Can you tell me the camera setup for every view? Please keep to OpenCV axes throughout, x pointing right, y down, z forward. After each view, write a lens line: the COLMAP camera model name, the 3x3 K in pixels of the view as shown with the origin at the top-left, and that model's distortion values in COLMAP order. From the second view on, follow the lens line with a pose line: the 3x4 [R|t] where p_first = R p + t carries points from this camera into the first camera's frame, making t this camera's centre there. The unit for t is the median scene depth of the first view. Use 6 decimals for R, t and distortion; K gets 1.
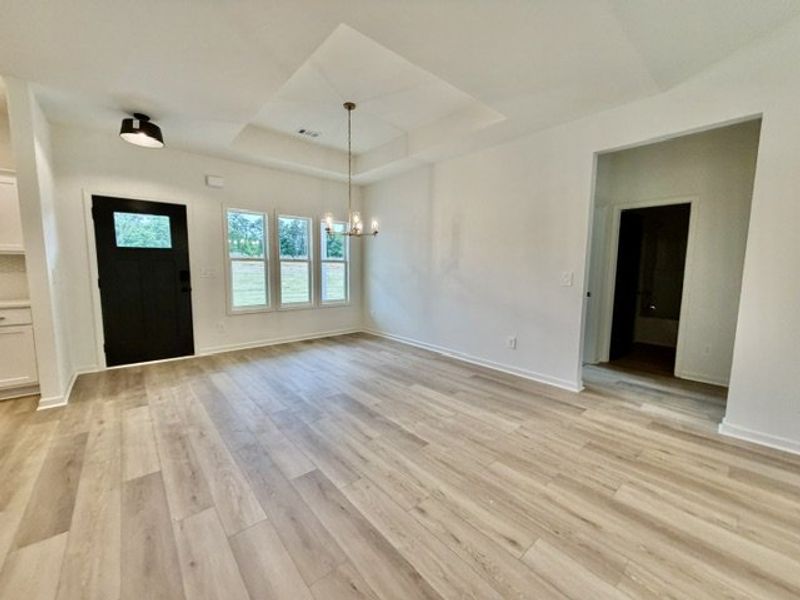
lens RADIAL K [[318.7, 0, 398.2], [0, 318.7, 299.9], [0, 0, 1]] dist [0.002137, -0.000181]
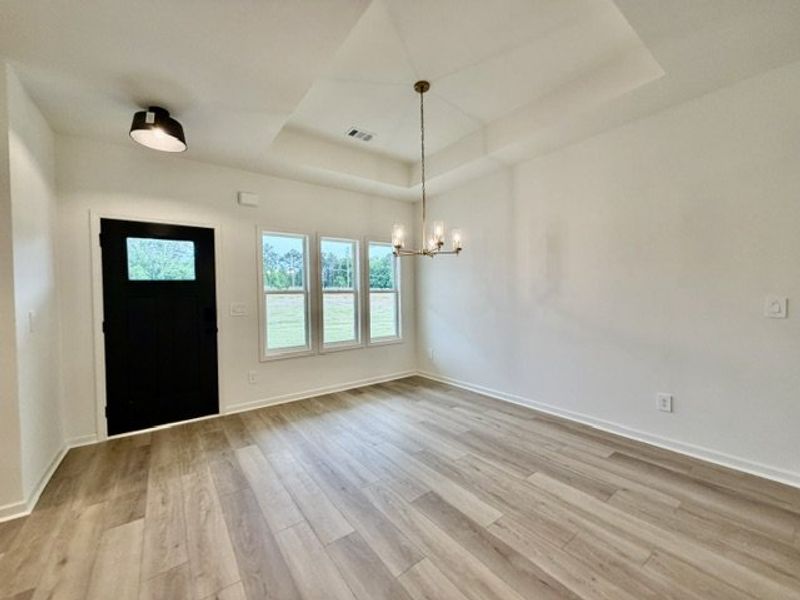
lens RADIAL K [[318.7, 0, 398.2], [0, 318.7, 299.9], [0, 0, 1]] dist [0.002137, -0.000181]
pose [[0.996918, -0.026982, -0.073668, -0.167433], [0.020421, 0.995875, -0.088407, -0.036973], [0.075749, 0.086630, 0.993357, 0.288126]]
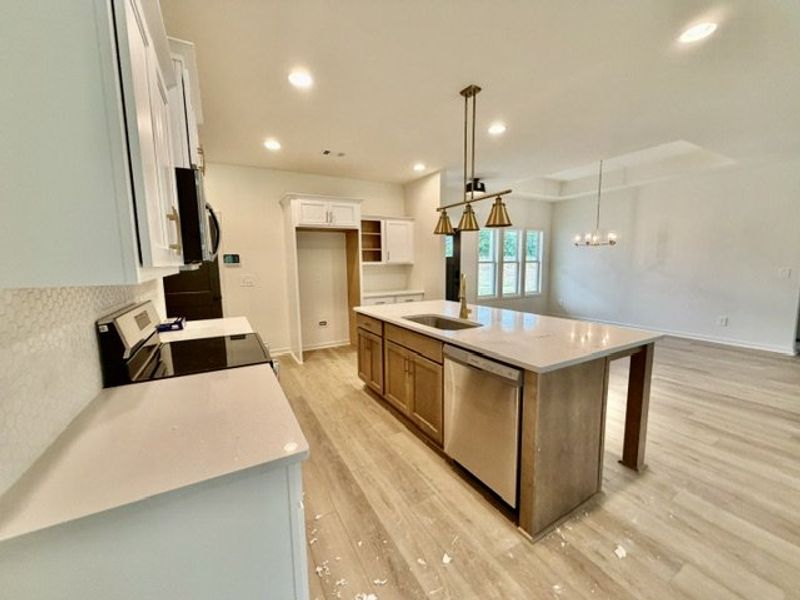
lens RADIAL K [[318.7, 0, 398.2], [0, 318.7, 299.9], [0, 0, 1]] dist [0.002137, -0.000181]
pose [[0.979205, -0.000145, -0.202872, -0.776488], [0.002883, 0.999909, 0.013202, 0.026221], [0.202852, -0.013512, 0.979116, -0.651265]]
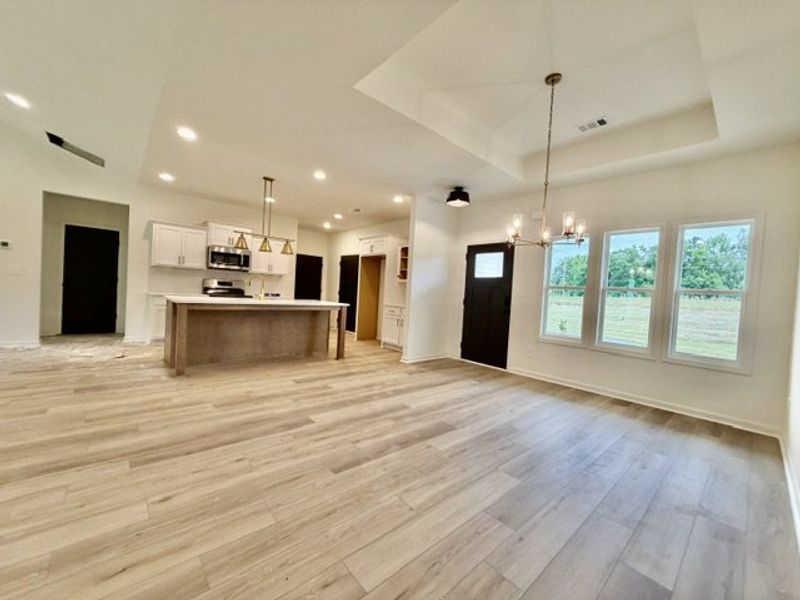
lens RADIAL K [[318.7, 0, 398.2], [0, 318.7, 299.9], [0, 0, 1]] dist [0.002137, -0.000181]
pose [[0.013953, 0.015956, -0.999775, 0.618905], [-0.161317, 0.986810, 0.013498, -0.032414], [0.986804, 0.161092, 0.016343, 0.705755]]
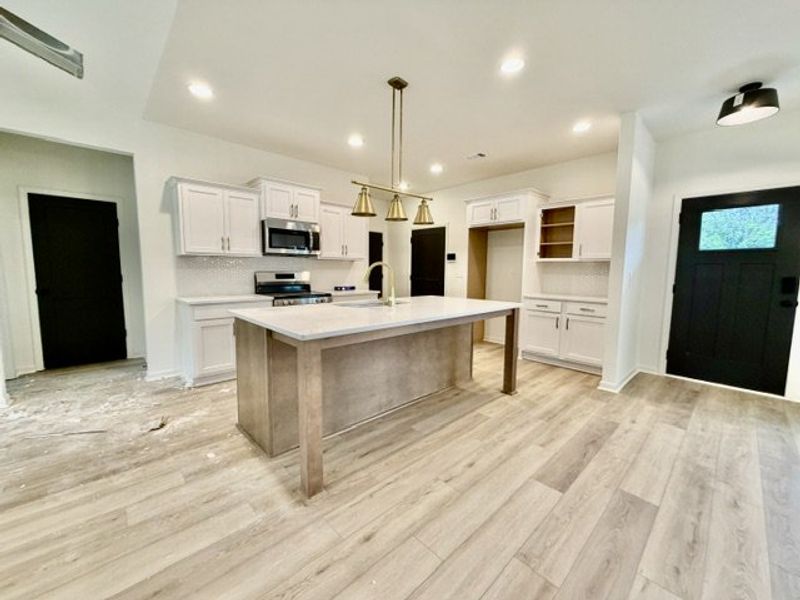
lens RADIAL K [[318.7, 0, 398.2], [0, 318.7, 299.9], [0, 0, 1]] dist [0.002137, -0.000181]
pose [[0.040892, 0.087112, -0.995359, 0.015158], [-0.114155, 0.990076, 0.081960, -0.000466], [0.992621, 0.110273, 0.050430, 0.115699]]
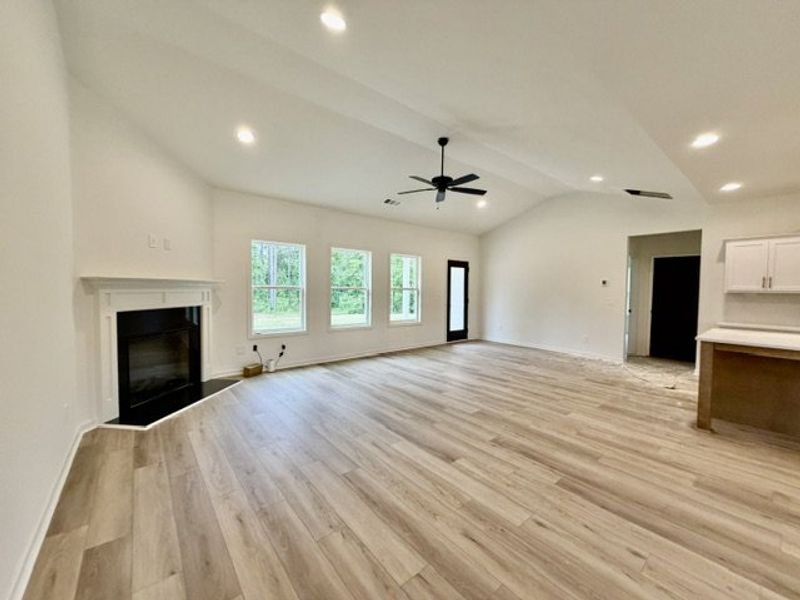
lens RADIAL K [[318.7, 0, 398.2], [0, 318.7, 299.9], [0, 0, 1]] dist [0.002137, -0.000181]
pose [[-0.999446, -0.023240, 0.023805, 0.379095], [-0.019654, 0.989797, 0.141122, -0.112307], [-0.026842, 0.140576, -0.989706, 0.891228]]
